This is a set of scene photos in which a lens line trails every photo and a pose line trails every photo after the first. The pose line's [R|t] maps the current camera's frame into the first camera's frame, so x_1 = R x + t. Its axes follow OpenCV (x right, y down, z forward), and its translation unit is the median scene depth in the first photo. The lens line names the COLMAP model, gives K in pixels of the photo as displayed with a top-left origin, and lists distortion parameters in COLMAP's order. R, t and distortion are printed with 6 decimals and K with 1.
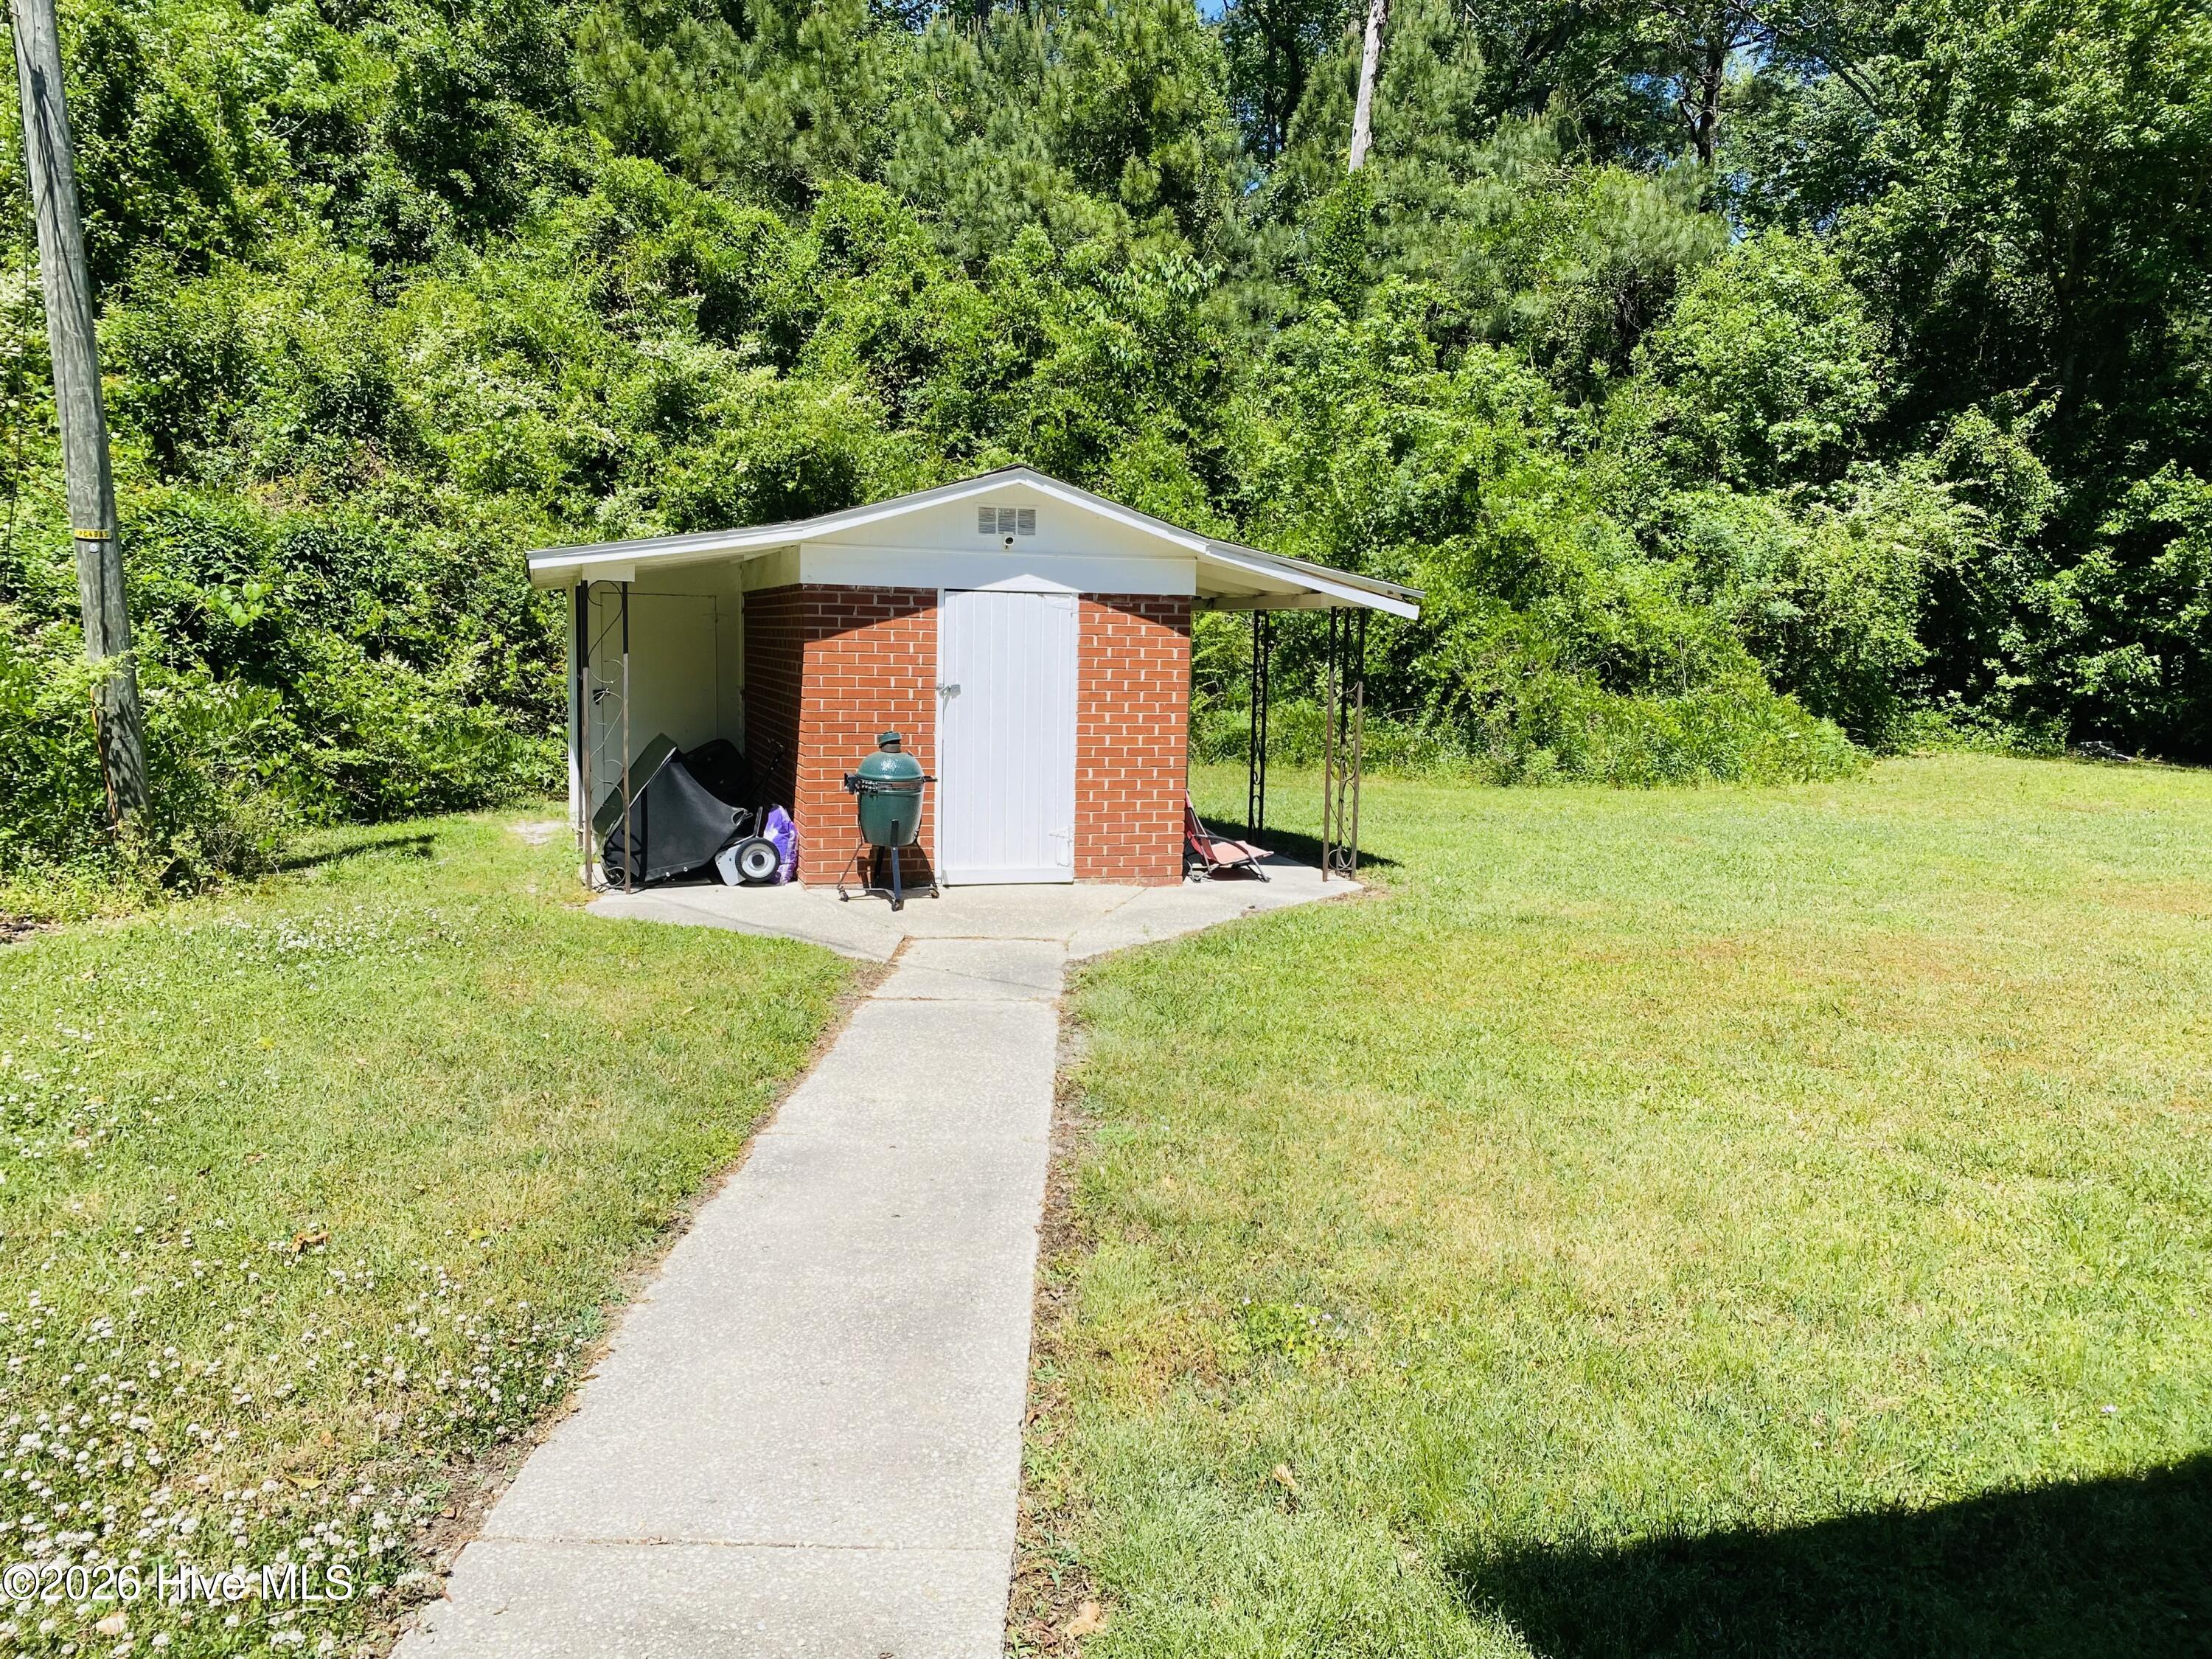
lens RADIAL K [[1684.5, 0, 1087.2], [0, 1684.5, 861.2], [0, 0, 1]] dist [0.011230, -0.012548]
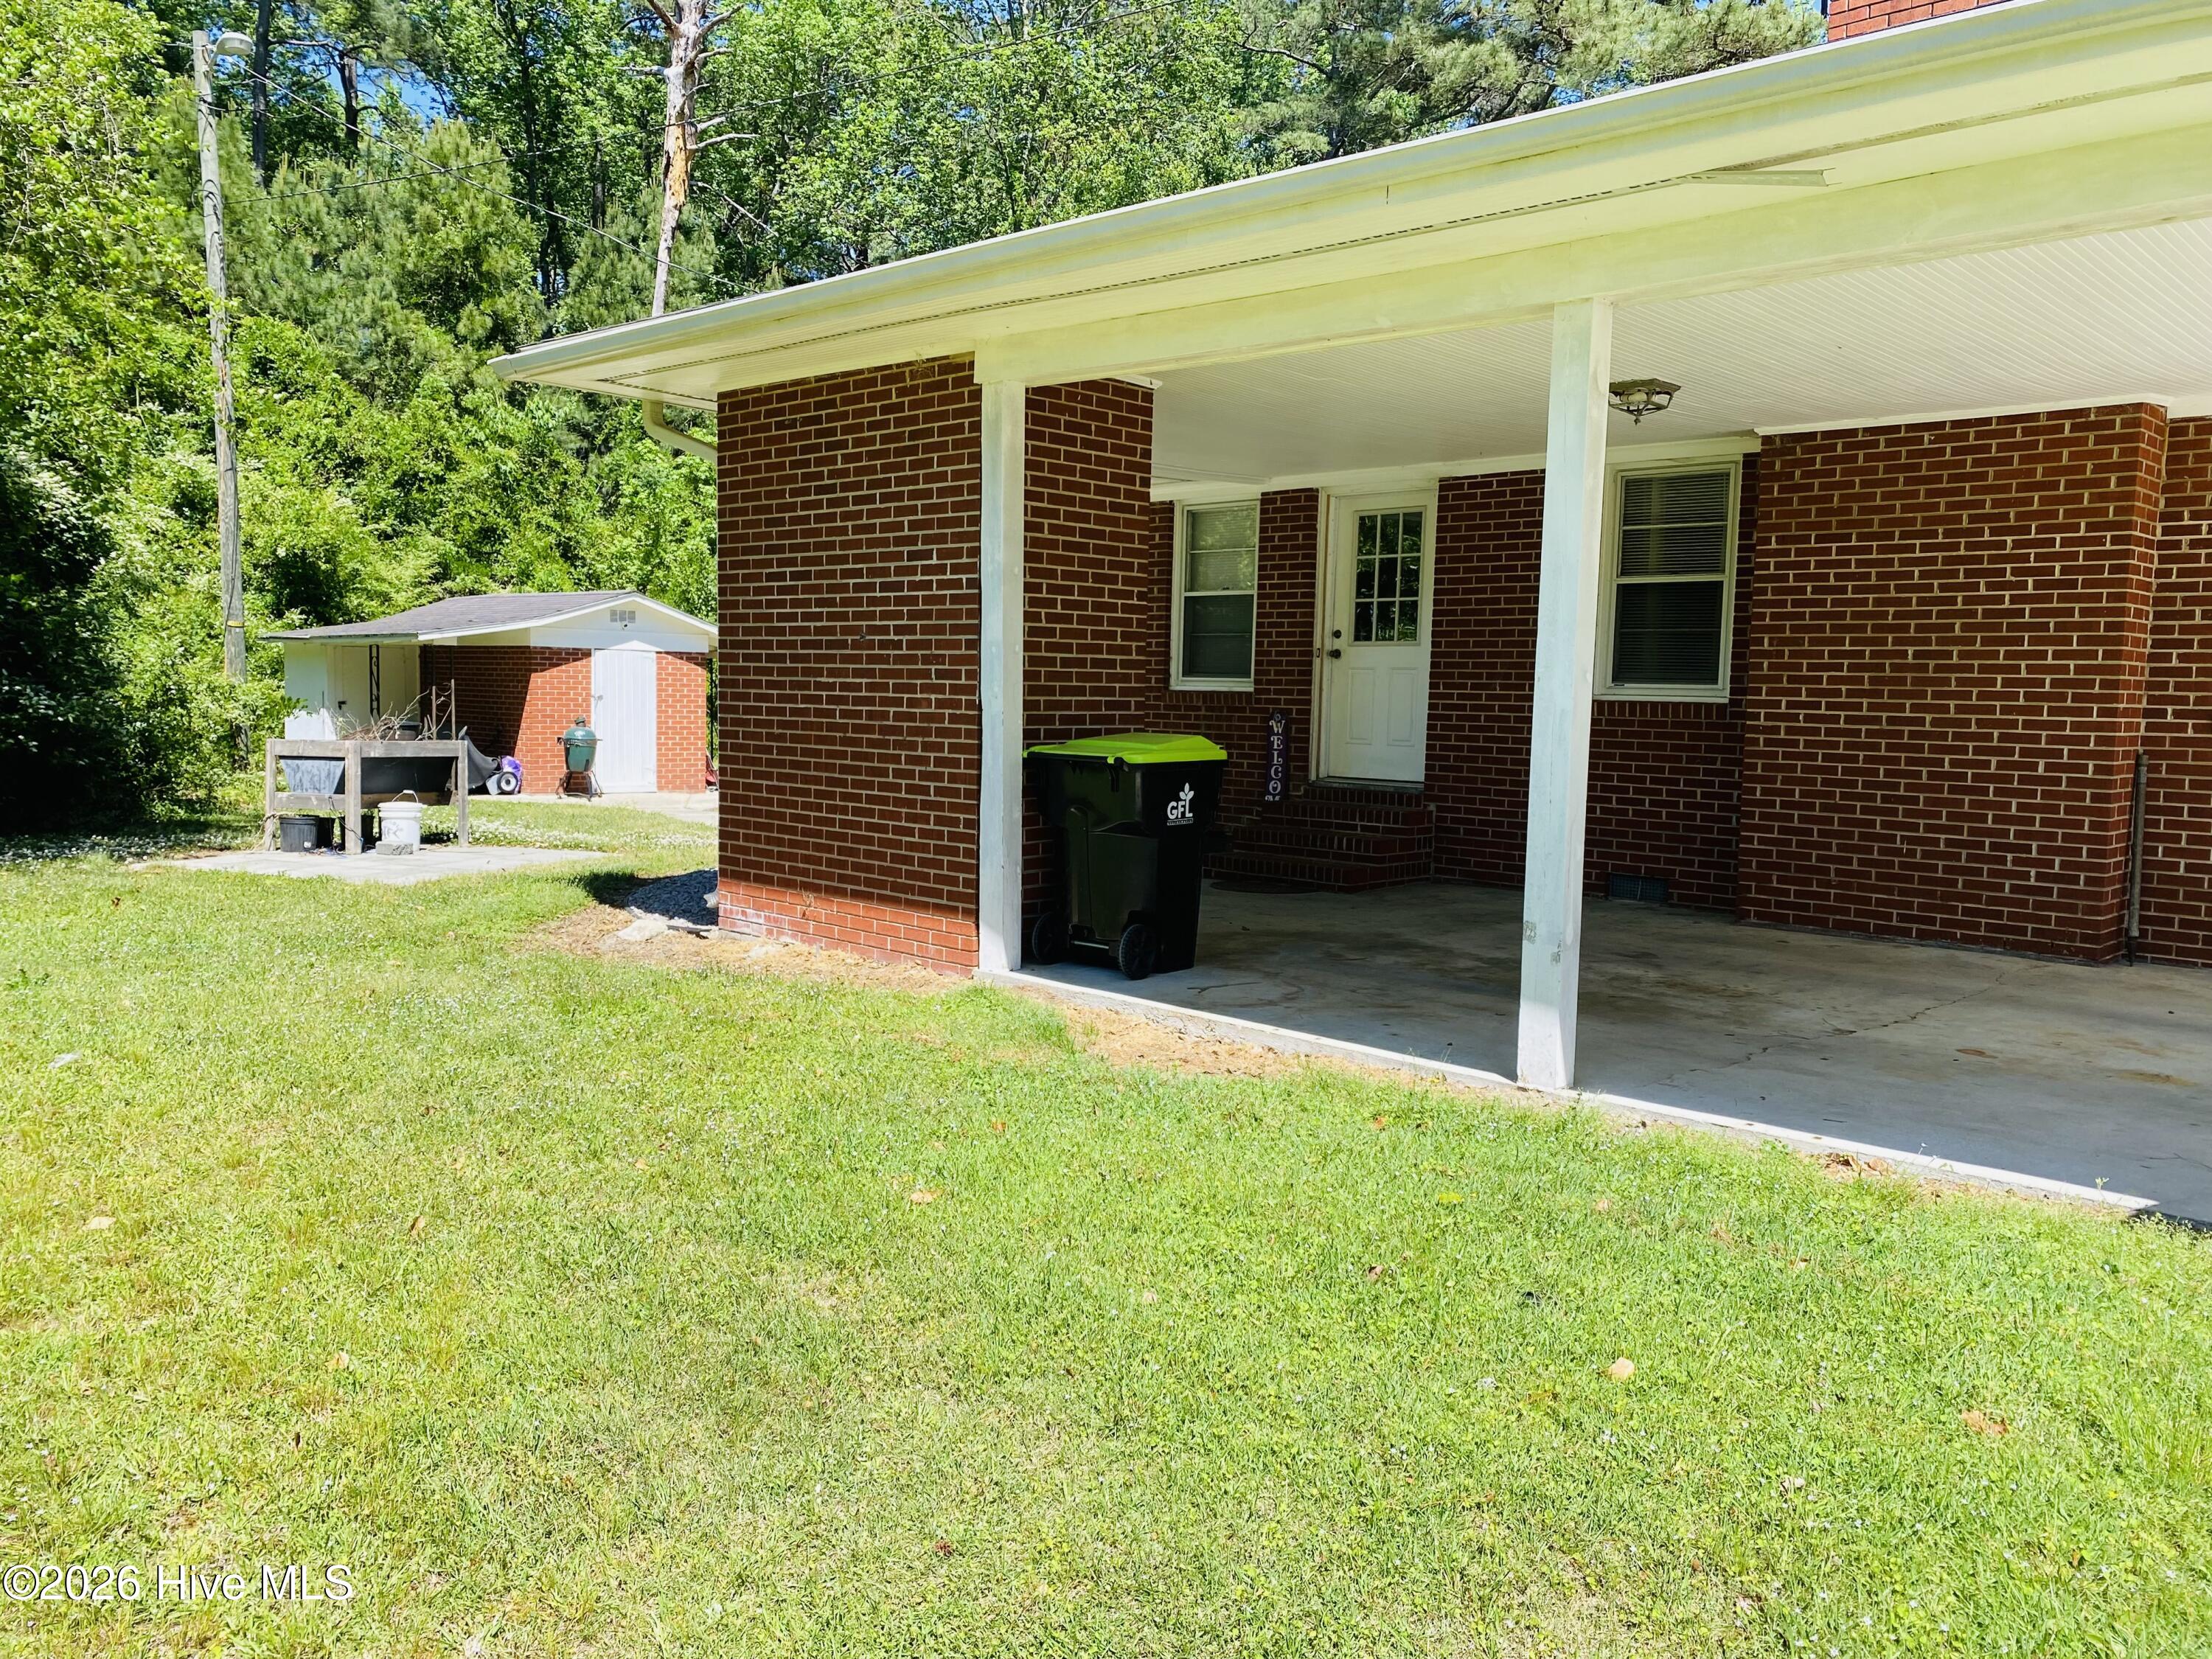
lens RADIAL K [[1684.5, 0, 1087.2], [0, 1684.5, 861.2], [0, 0, 1]] dist [0.011230, -0.012548]
pose [[0.886951, -0.048423, 0.459317, -0.199787], [0.057465, 0.998331, -0.005719, 0.056822], [-0.458274, 0.031467, 0.888254, -0.432272]]
